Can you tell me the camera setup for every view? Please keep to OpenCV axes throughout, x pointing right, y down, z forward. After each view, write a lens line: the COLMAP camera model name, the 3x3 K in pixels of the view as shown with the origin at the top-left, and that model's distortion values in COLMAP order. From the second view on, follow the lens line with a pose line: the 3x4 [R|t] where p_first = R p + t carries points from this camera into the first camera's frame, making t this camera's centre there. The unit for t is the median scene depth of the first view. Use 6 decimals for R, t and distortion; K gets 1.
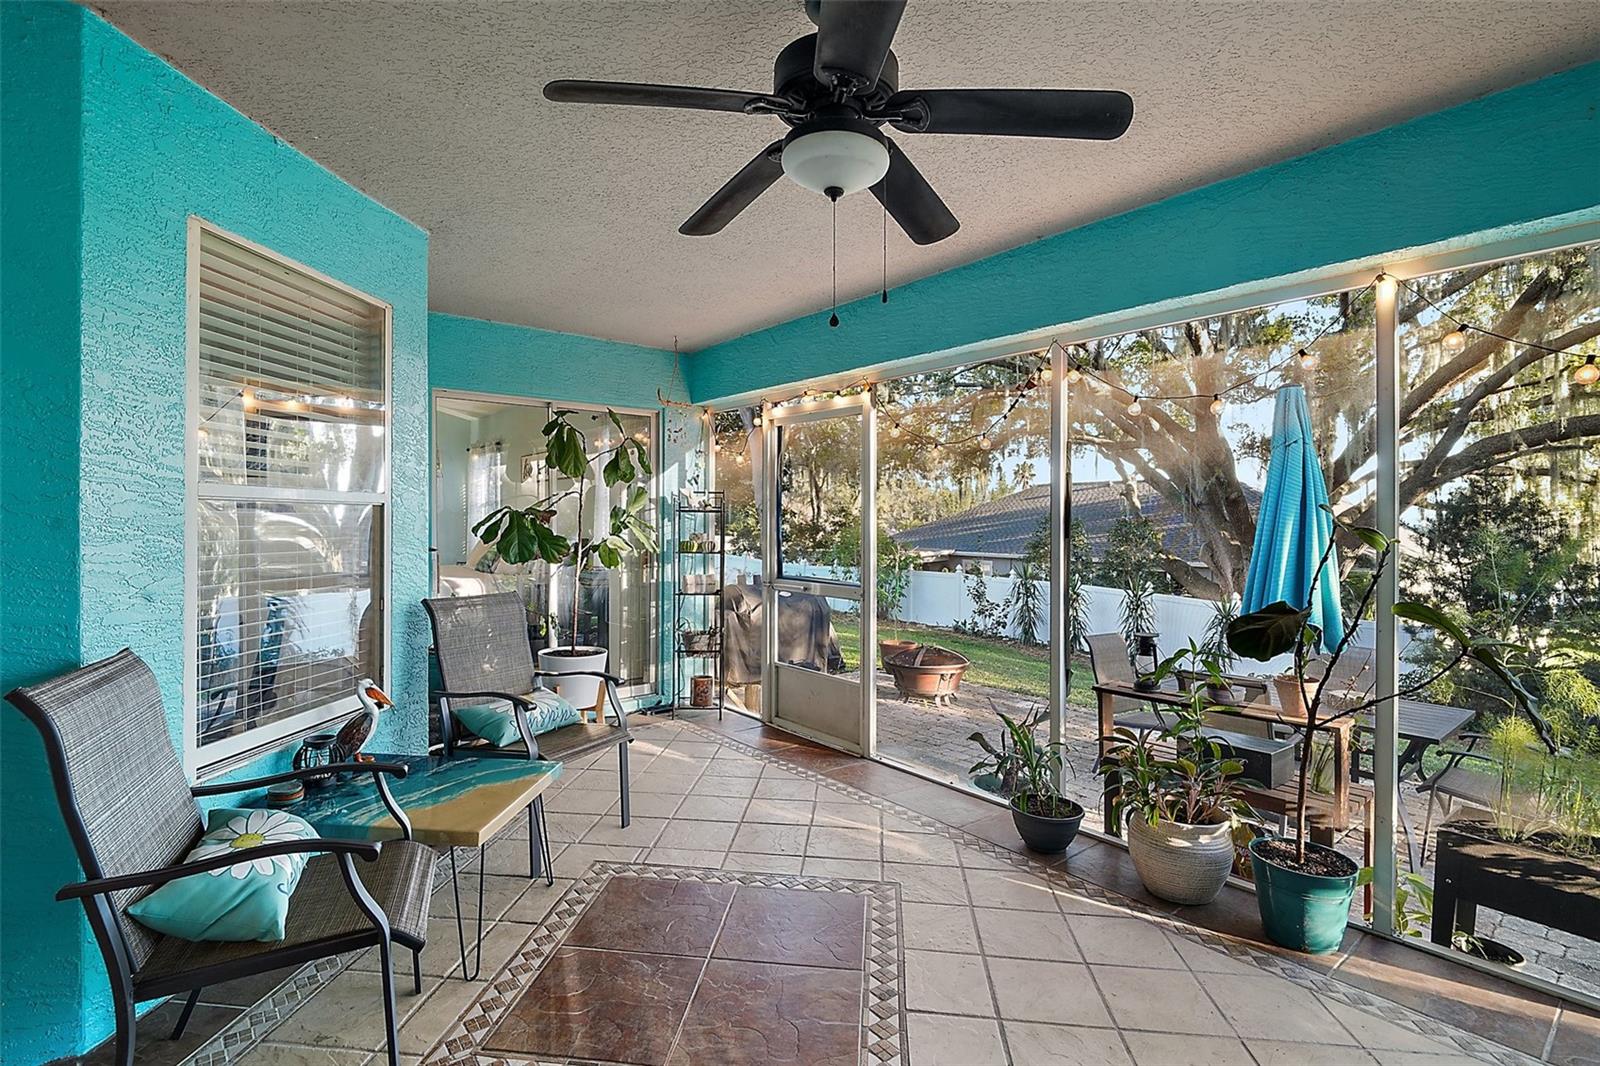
lens RADIAL K [[746.3, 0, 800.5], [0, 746.3, 529.8], [0, 0, 1]] dist [0.003798, -0.006652]
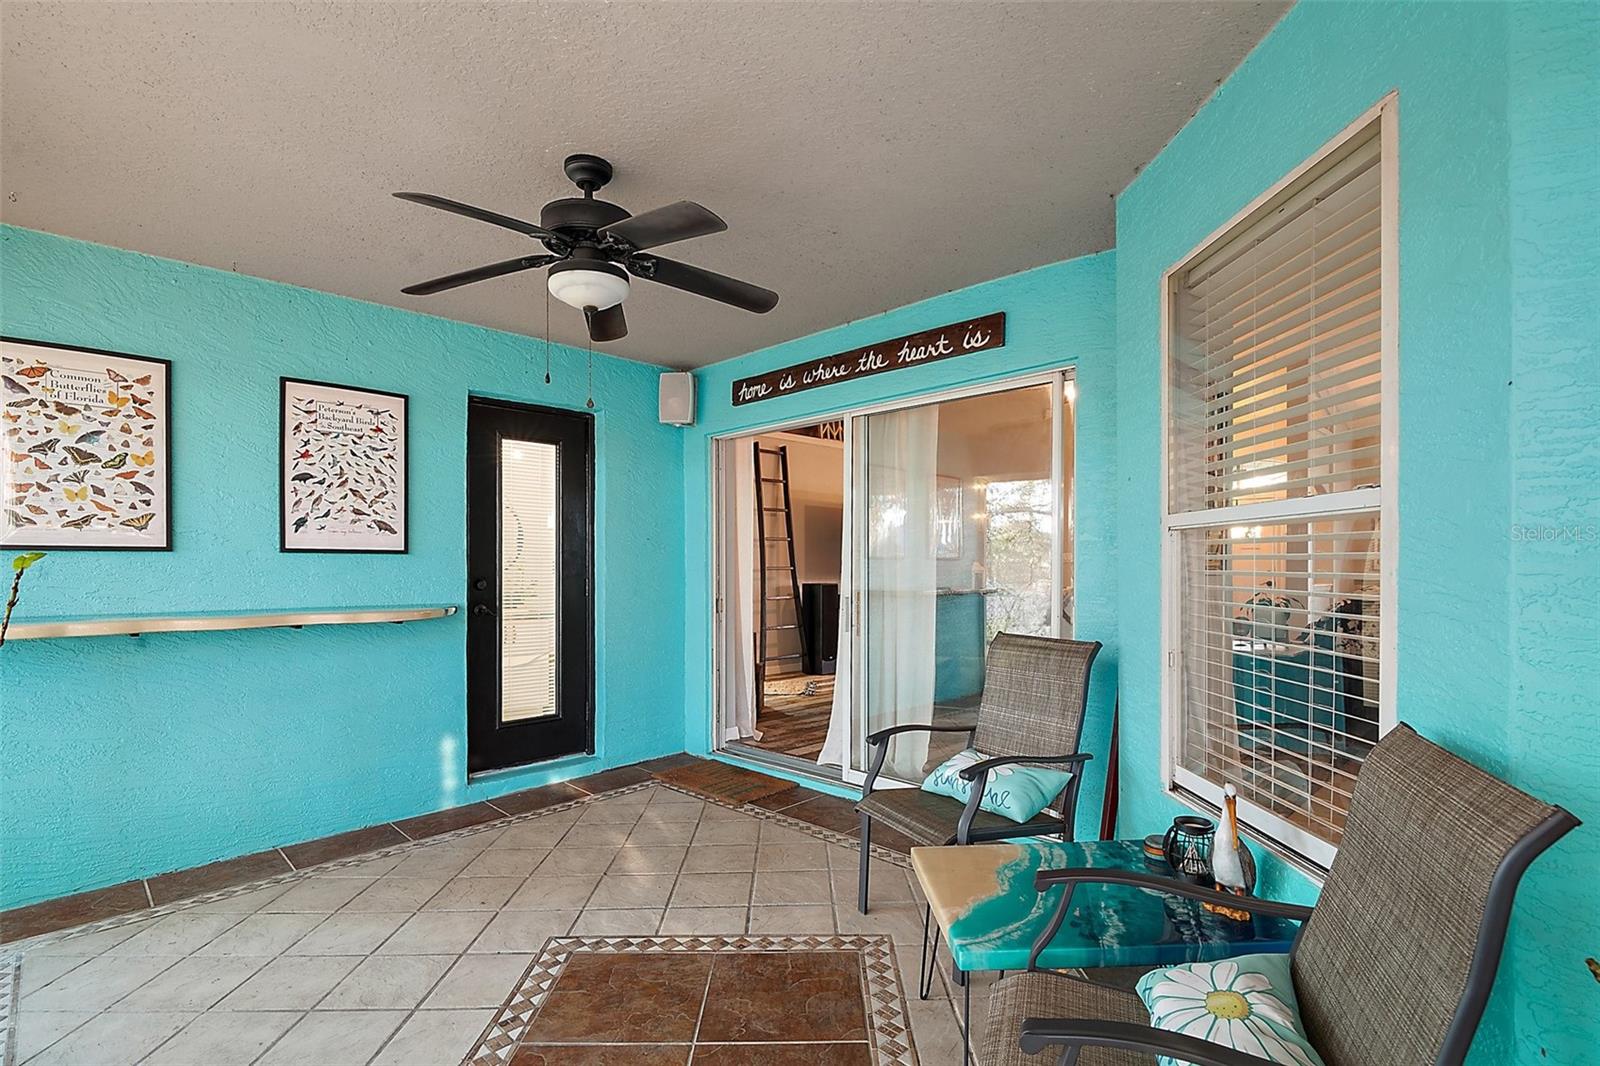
lens RADIAL K [[746.3, 0, 799.0], [0, 746.3, 543.7], [0, 0, 1]] dist [0.003798, -0.006652]
pose [[-0.995086, 0.001530, -0.098999, -0.171353], [0.002816, 0.999913, -0.012853, -0.005333], [0.098971, -0.013069, -0.995005, 2.018614]]
